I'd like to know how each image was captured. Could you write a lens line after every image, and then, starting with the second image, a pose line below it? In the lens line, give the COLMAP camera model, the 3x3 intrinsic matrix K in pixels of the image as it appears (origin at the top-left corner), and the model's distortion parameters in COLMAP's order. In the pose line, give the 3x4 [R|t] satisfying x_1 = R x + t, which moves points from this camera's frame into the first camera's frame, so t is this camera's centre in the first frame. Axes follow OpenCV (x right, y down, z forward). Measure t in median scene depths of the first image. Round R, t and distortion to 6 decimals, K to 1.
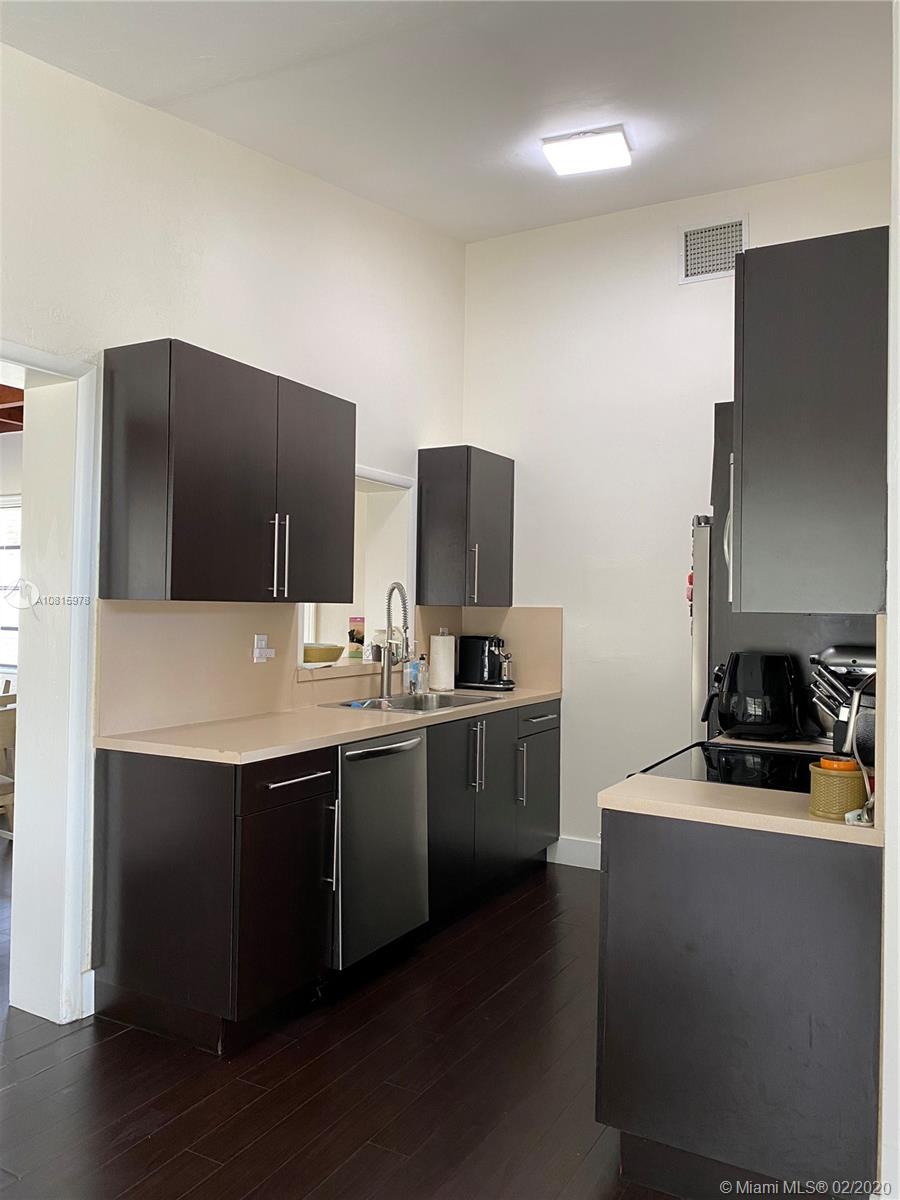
lens RADIAL K [[913.8, 0, 450.0], [0, 913.8, 600.0], [0, 0, 1]] dist [0.027667, 0.003013]
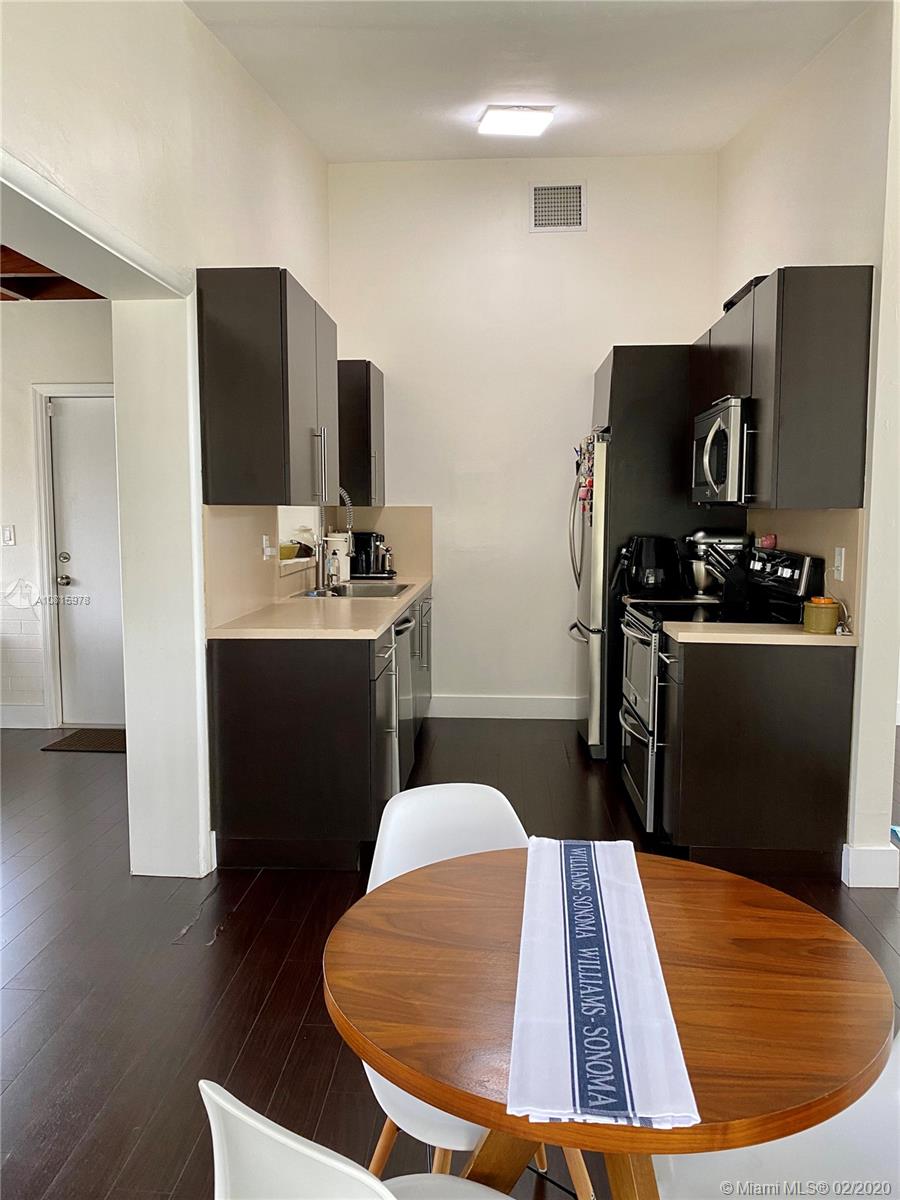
lens RADIAL K [[918.7, 0, 448.4], [0, 918.7, 585.4], [0, 0, 1]] dist [0.130052, -0.177333]
pose [[0.906477, -0.051491, 0.419103, -0.447604], [0.010798, 0.995039, 0.098894, -0.009343], [-0.422116, -0.085120, 0.902537, -0.105602]]
